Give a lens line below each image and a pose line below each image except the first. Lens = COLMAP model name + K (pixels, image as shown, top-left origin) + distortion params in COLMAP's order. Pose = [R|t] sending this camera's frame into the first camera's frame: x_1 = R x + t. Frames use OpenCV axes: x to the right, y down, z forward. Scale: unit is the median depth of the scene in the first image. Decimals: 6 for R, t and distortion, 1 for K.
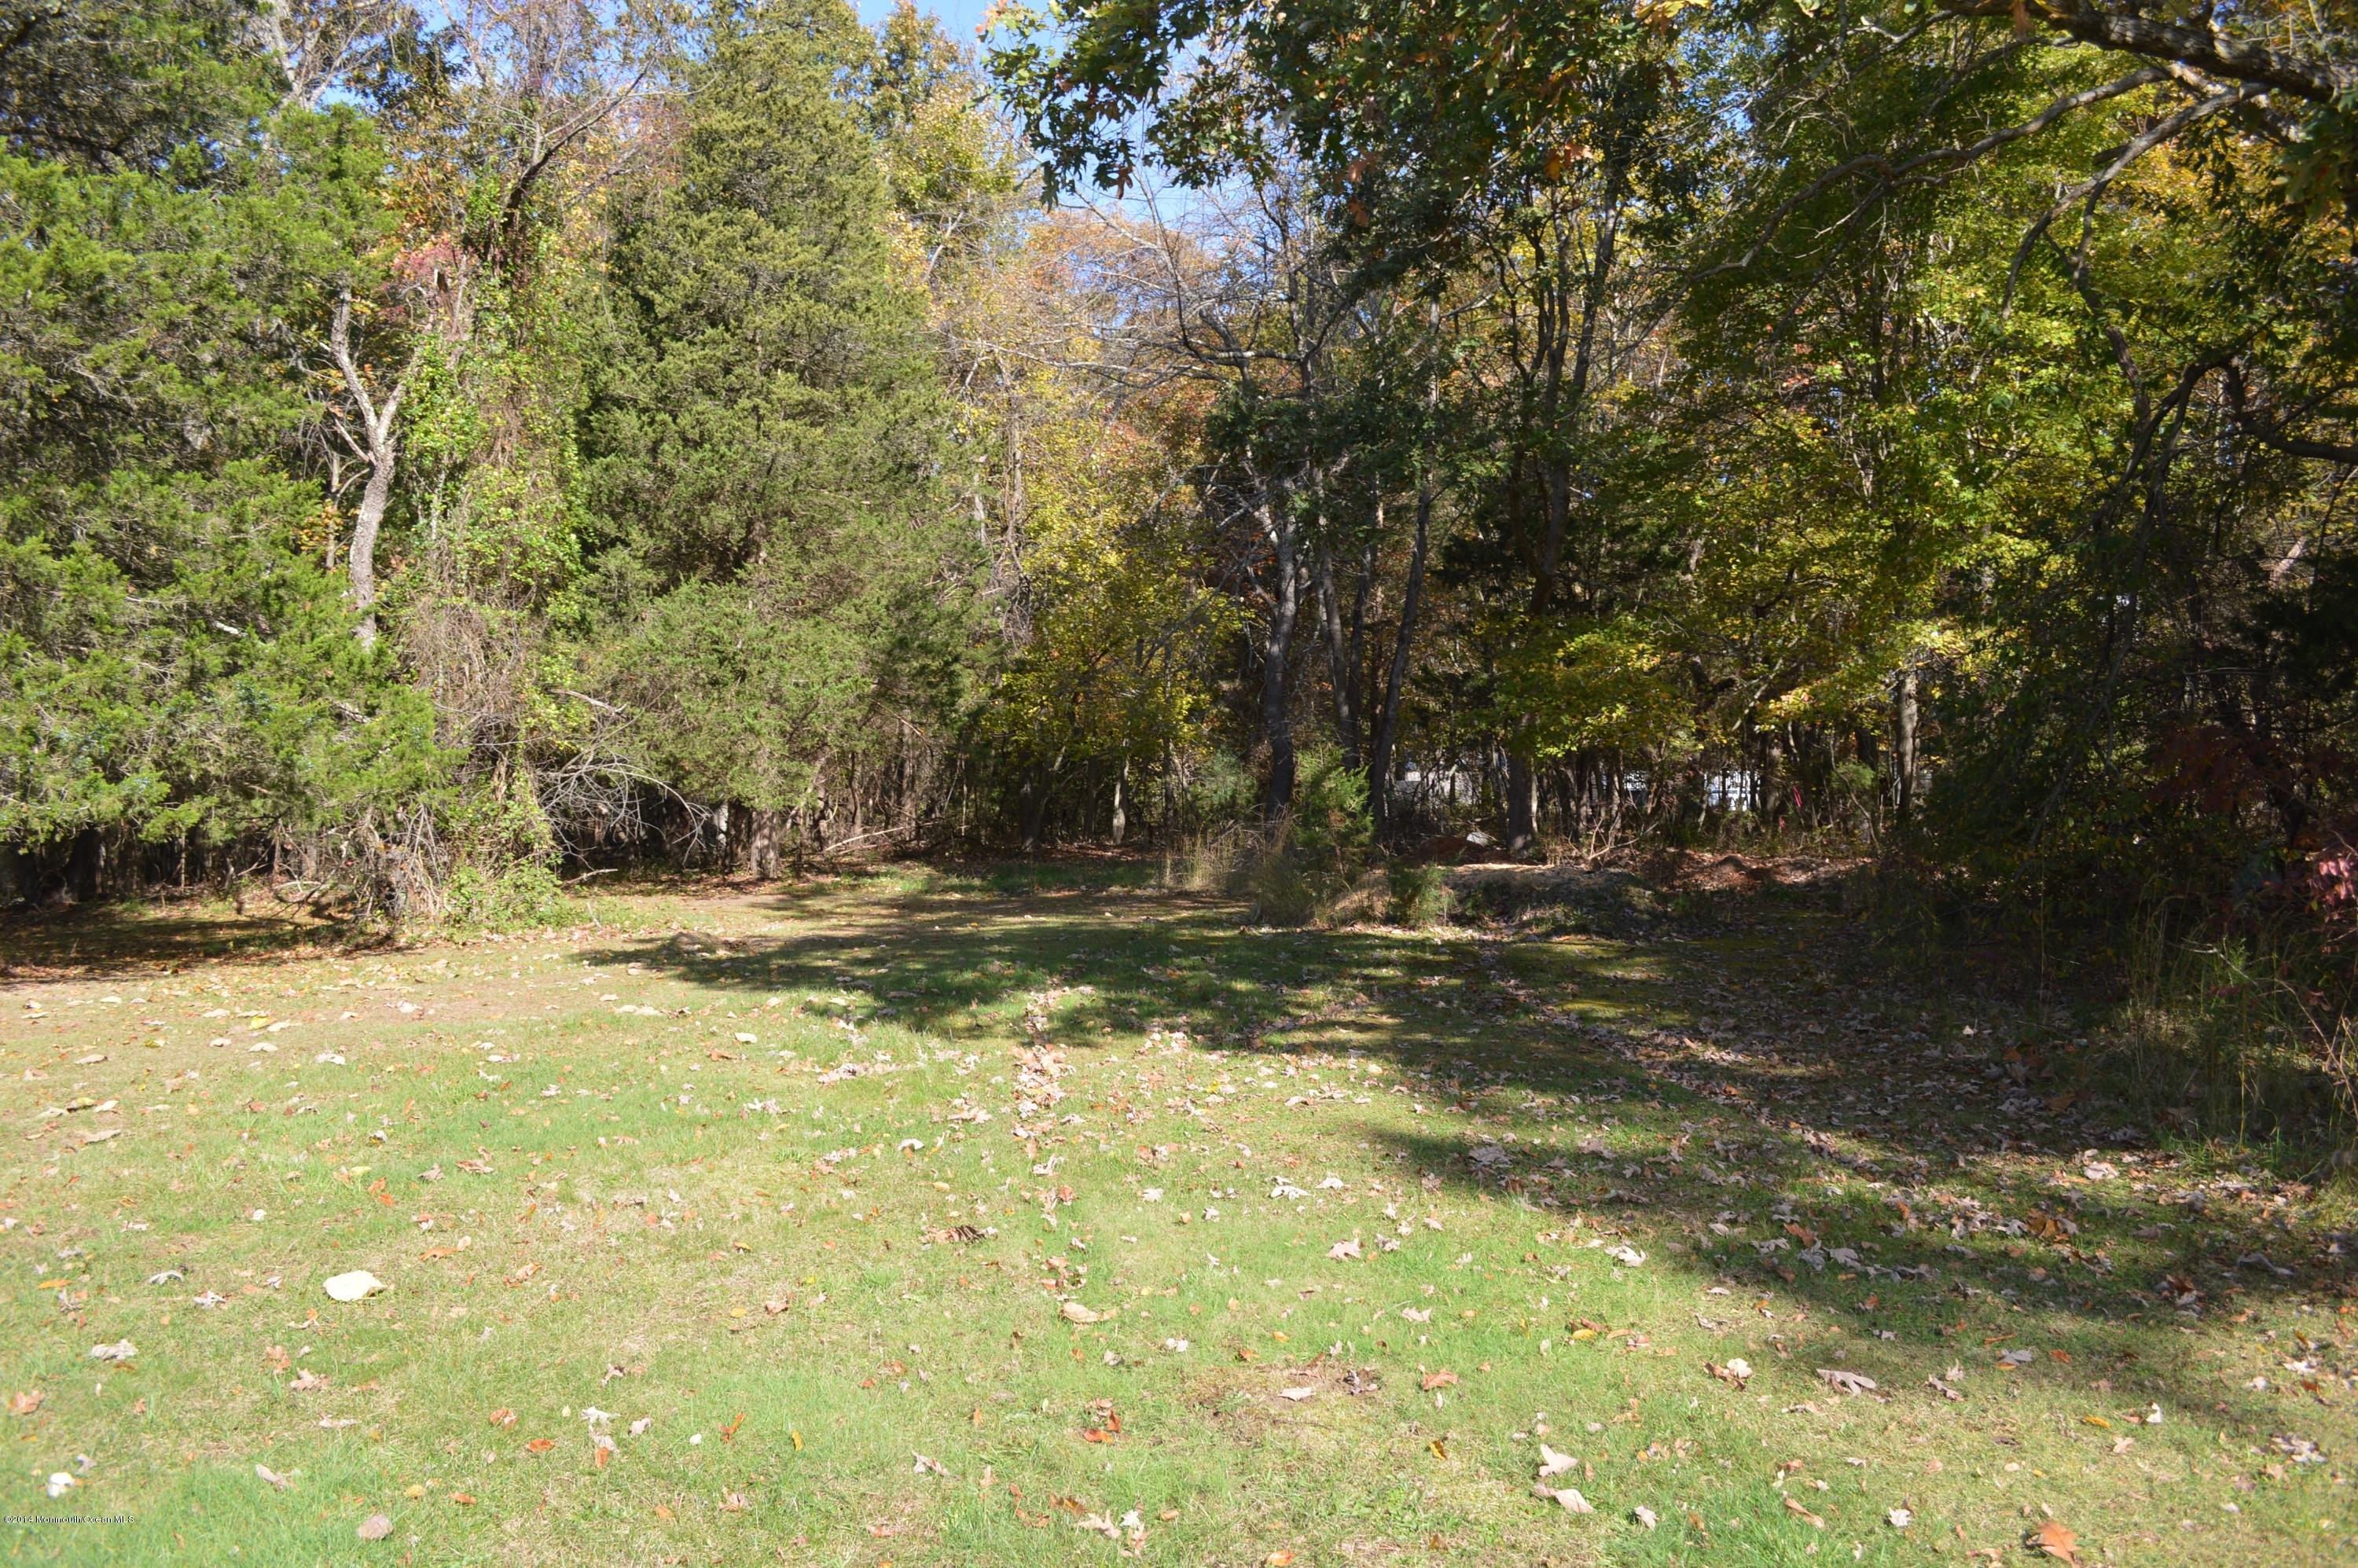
lens RADIAL K [[1874.5, 0, 1179.0], [0, 1874.5, 784.0], [0, 0, 1]] dist [-0.078228, 0.015861]
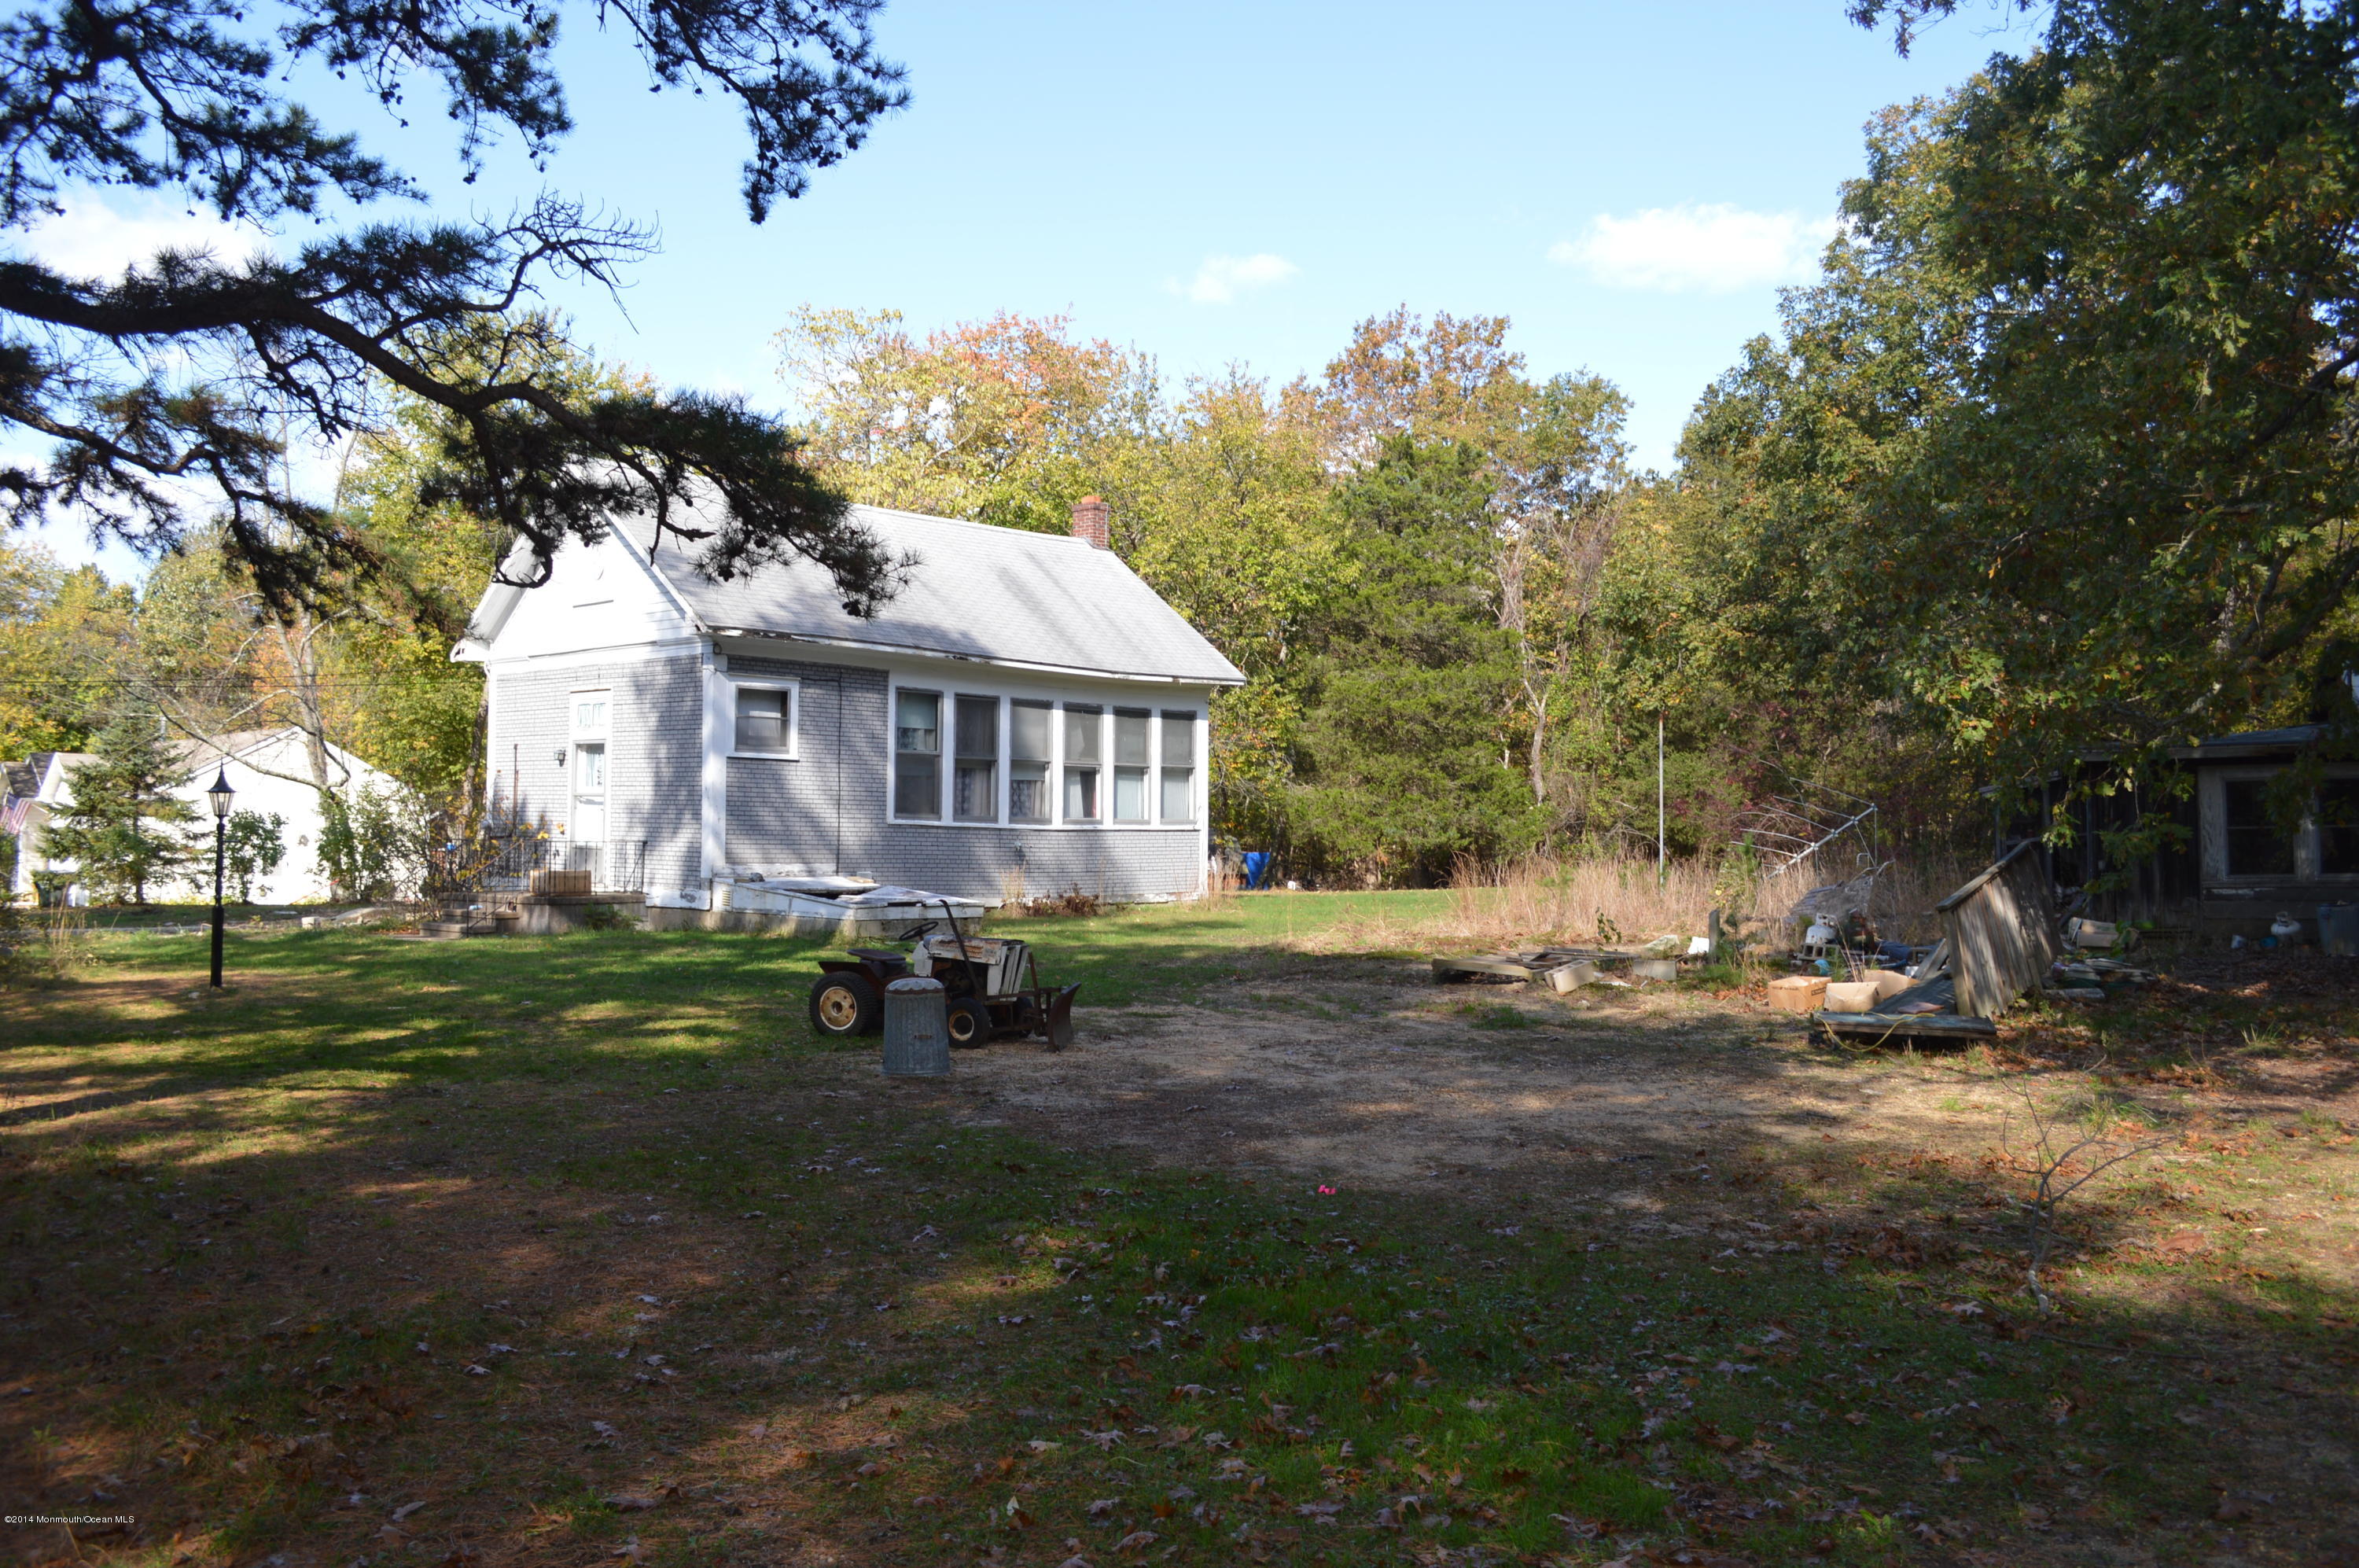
lens RADIAL K [[1875.4, 0, 1179.5], [0, 1875.4, 784.0], [0, 0, 1]] dist [-0.078228, 0.015861]
pose [[0.749338, -0.023774, -0.661761, 0.801081], [-0.005442, 0.999100, -0.042056, 0.032470], [0.662165, 0.035116, 0.748534, -1.153698]]
